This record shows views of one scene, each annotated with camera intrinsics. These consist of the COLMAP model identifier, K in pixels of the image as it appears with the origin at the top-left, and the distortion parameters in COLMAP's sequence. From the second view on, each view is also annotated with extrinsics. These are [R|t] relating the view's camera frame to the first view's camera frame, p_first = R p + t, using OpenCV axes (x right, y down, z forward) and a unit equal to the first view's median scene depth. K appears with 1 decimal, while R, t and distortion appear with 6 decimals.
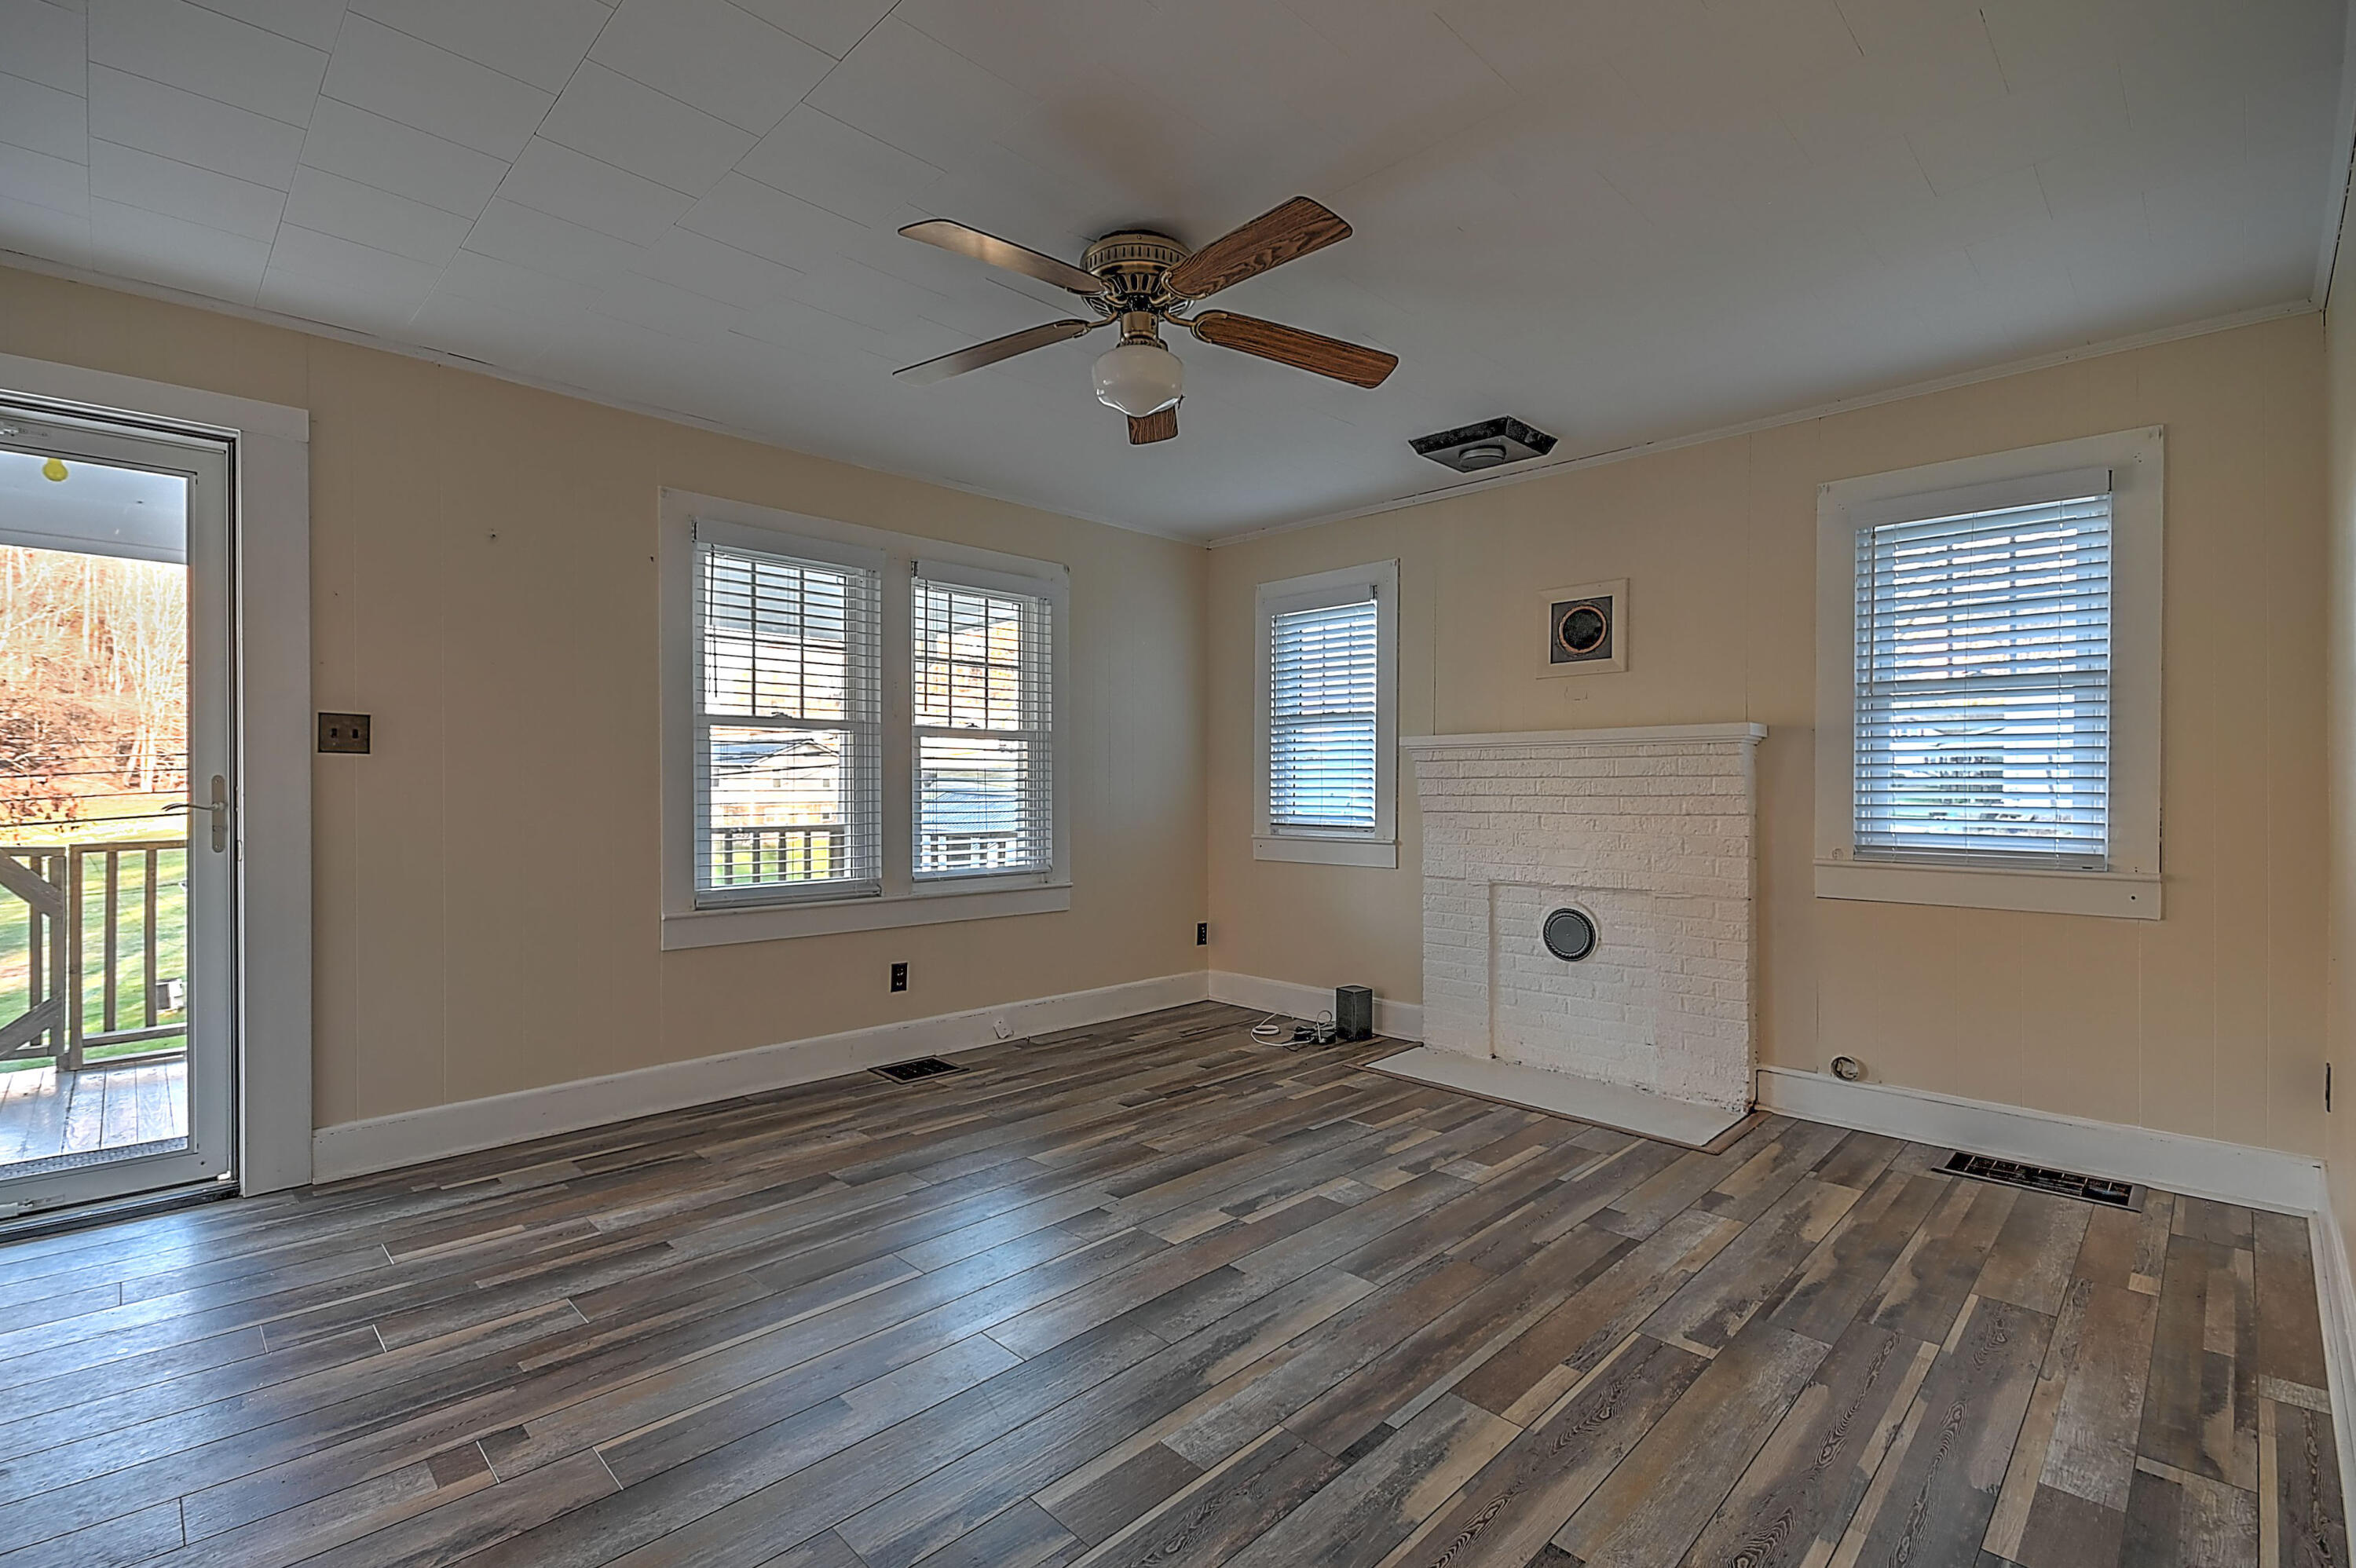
lens RADIAL K [[1047.6, 0, 1197.7], [0, 1047.6, 787.4], [0, 0, 1]] dist [0.004095, -0.002049]
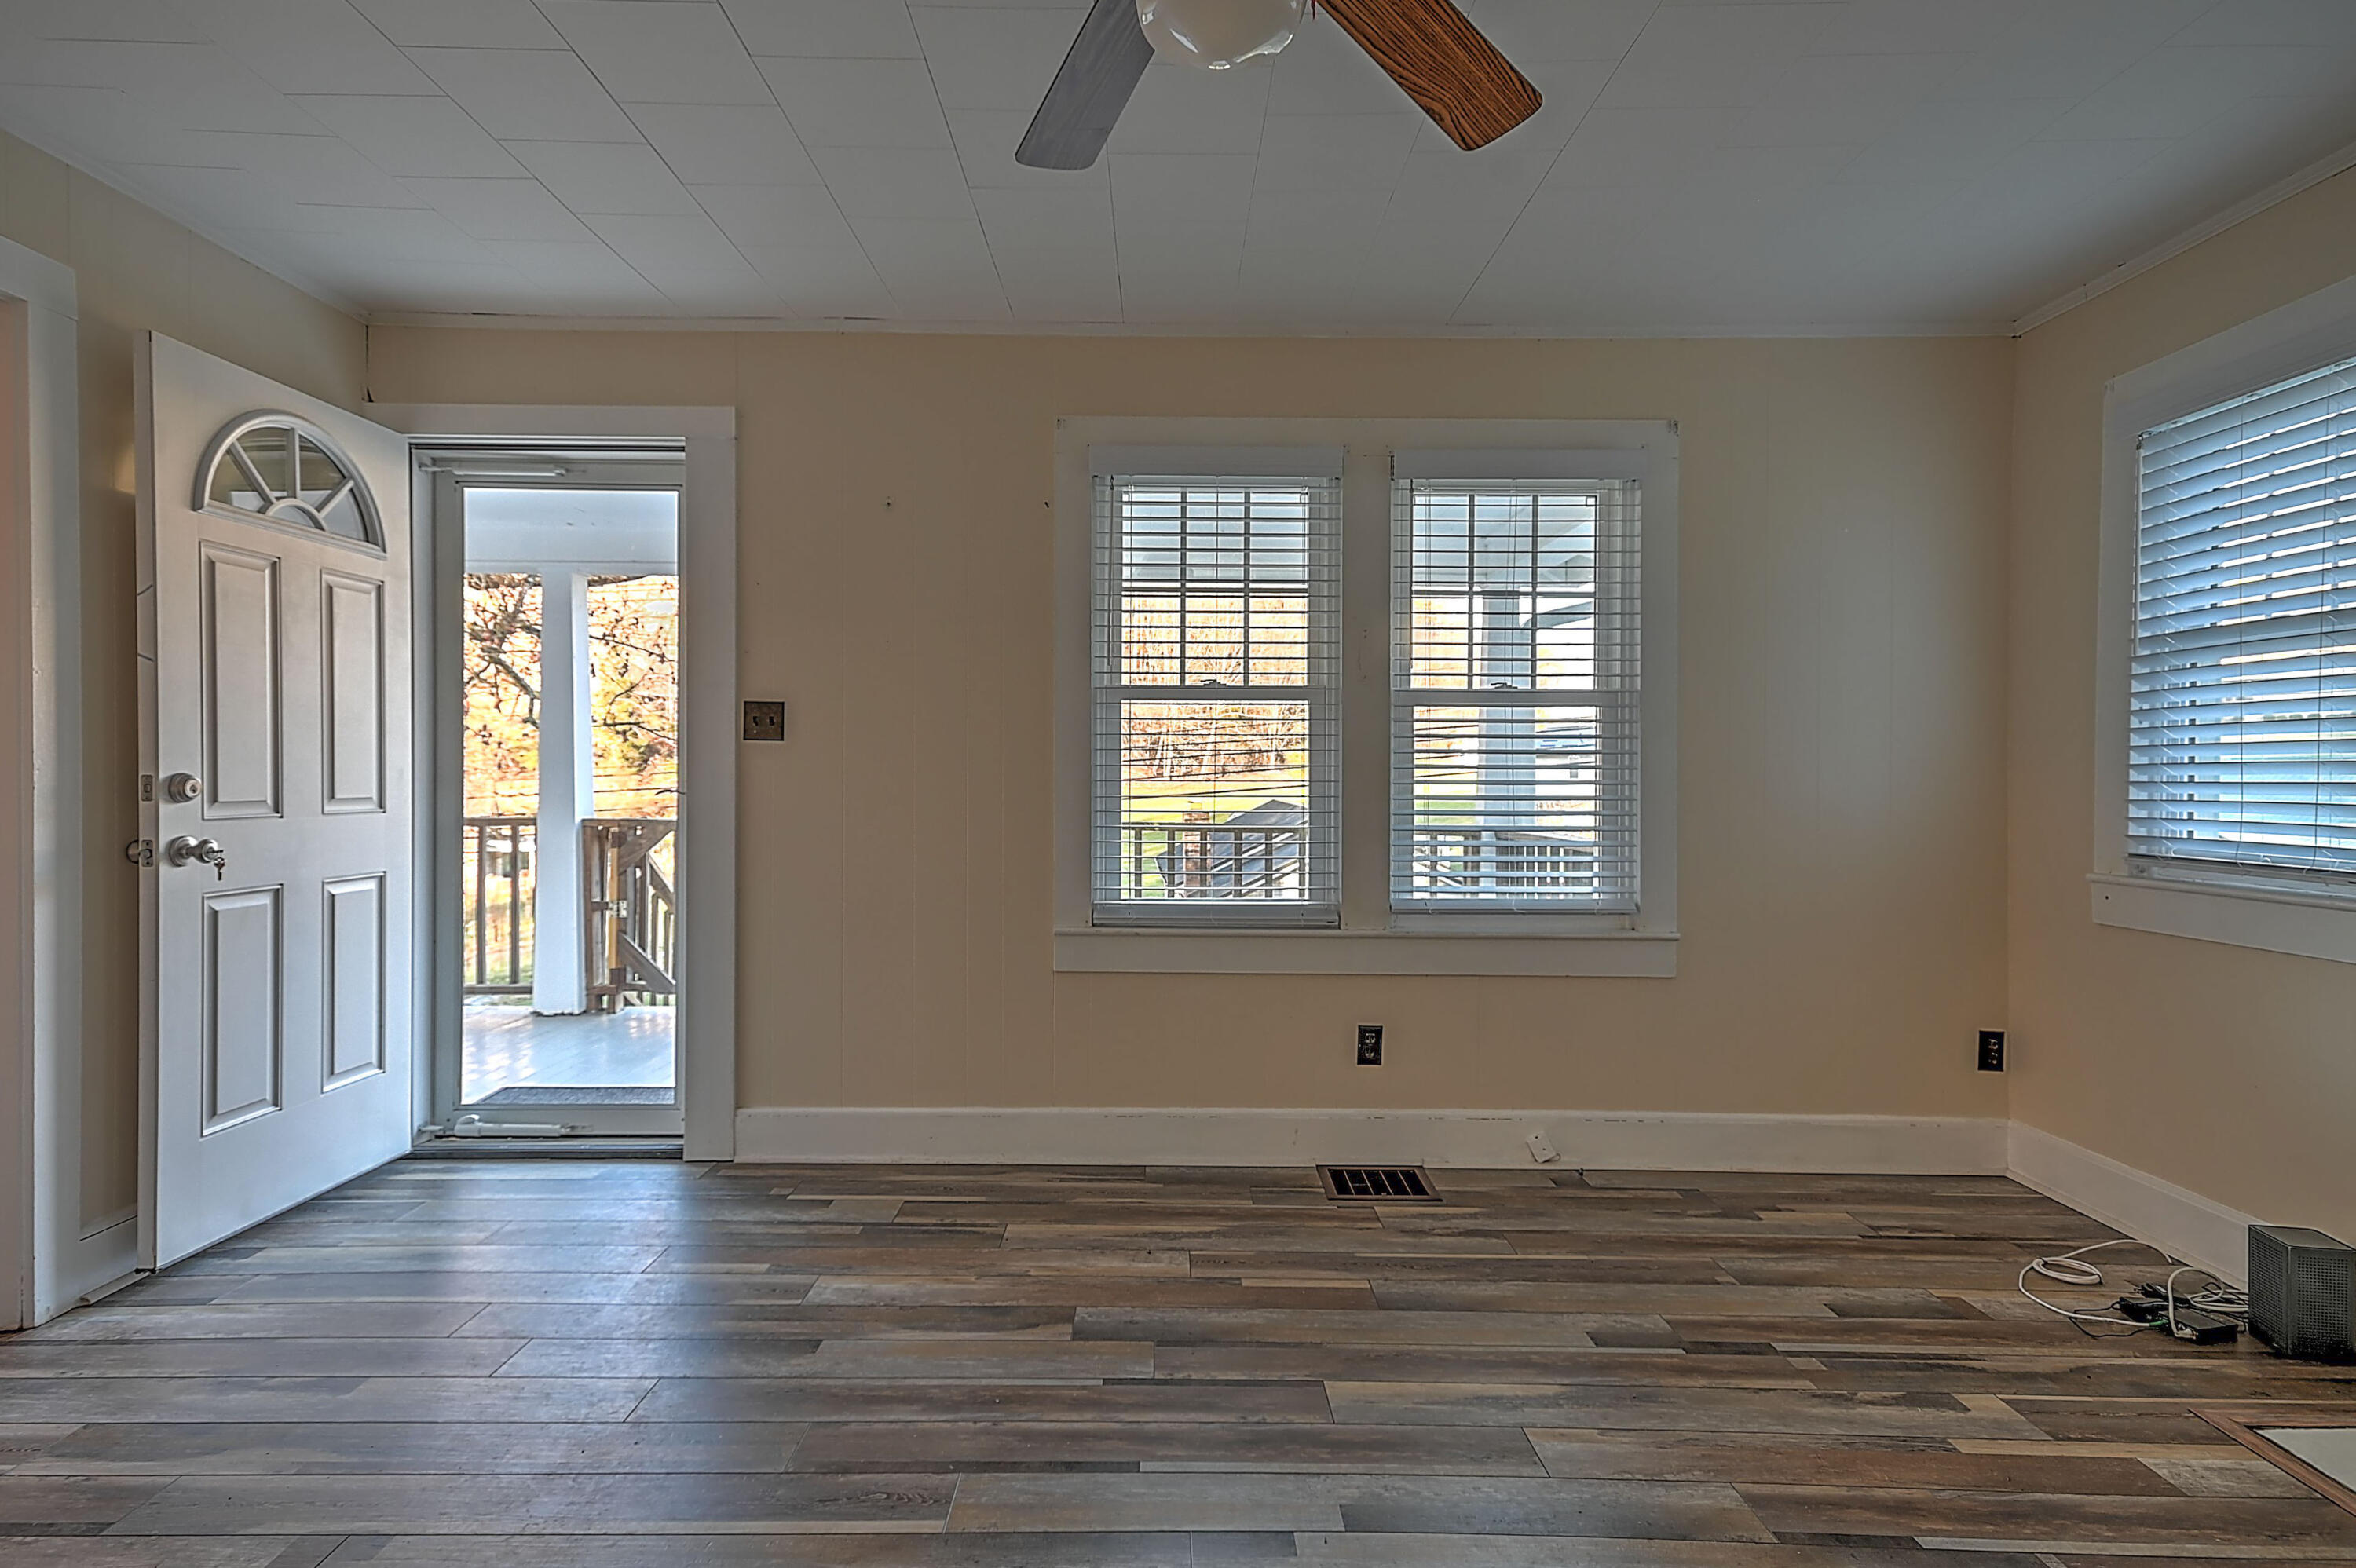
lens RADIAL K [[1222.3, 0, 1159.5], [0, 1222.3, 778.1], [0, 0, 1]] dist [0.021210, 0.001476]
pose [[0.698995, 0.004082, -0.715115, 0.223322], [-0.005543, 0.999985, 0.000291, 0.001028], [0.715105, 0.003761, 0.699007, 0.340855]]
